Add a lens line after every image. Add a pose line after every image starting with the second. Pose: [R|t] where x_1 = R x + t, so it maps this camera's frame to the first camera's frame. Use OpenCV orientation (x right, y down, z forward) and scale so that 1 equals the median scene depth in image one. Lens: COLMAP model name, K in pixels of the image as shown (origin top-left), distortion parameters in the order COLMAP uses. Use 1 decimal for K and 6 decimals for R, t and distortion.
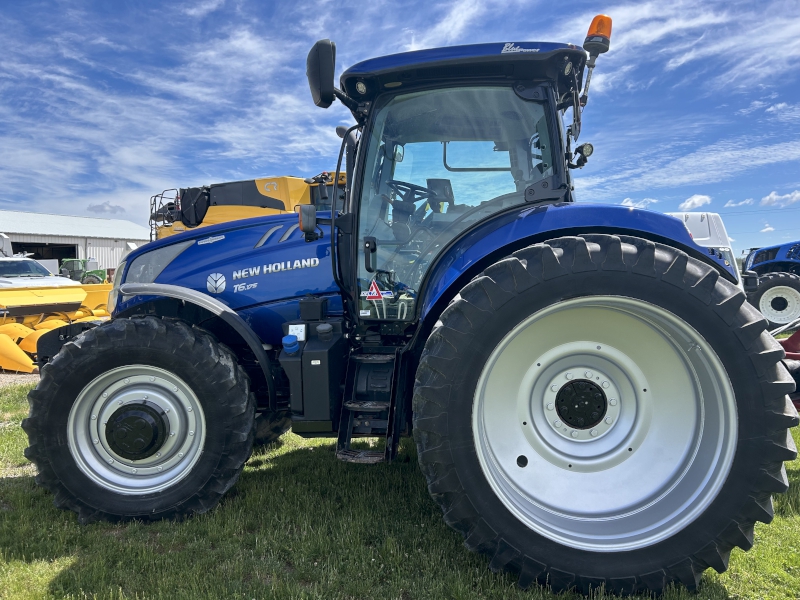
lens RADIAL K [[613.0, 0, 407.0], [0, 613.0, 296.2], [0, 0, 1]] dist [0.061892, -0.065663]
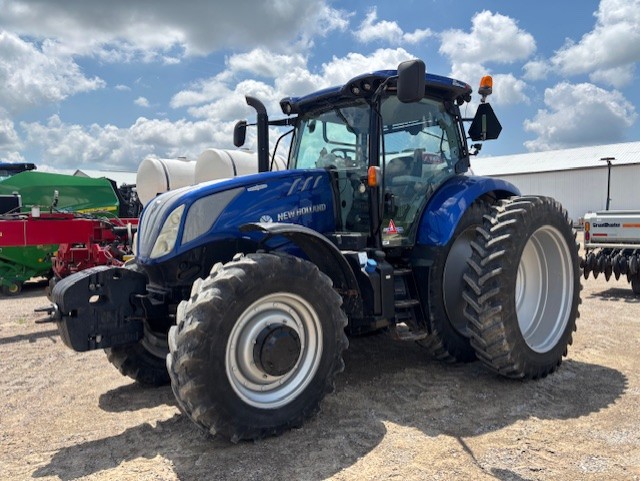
lens RADIAL K [[490.4, 0, 325.6], [0, 490.4, 237.5], [0, 0, 1]] dist [0.061892, -0.065663]
pose [[0.713379, -0.037031, 0.699799, -0.999683], [0.032327, 0.999279, 0.019925, -0.011421], [-0.700032, 0.008409, 0.714062, 0.262276]]
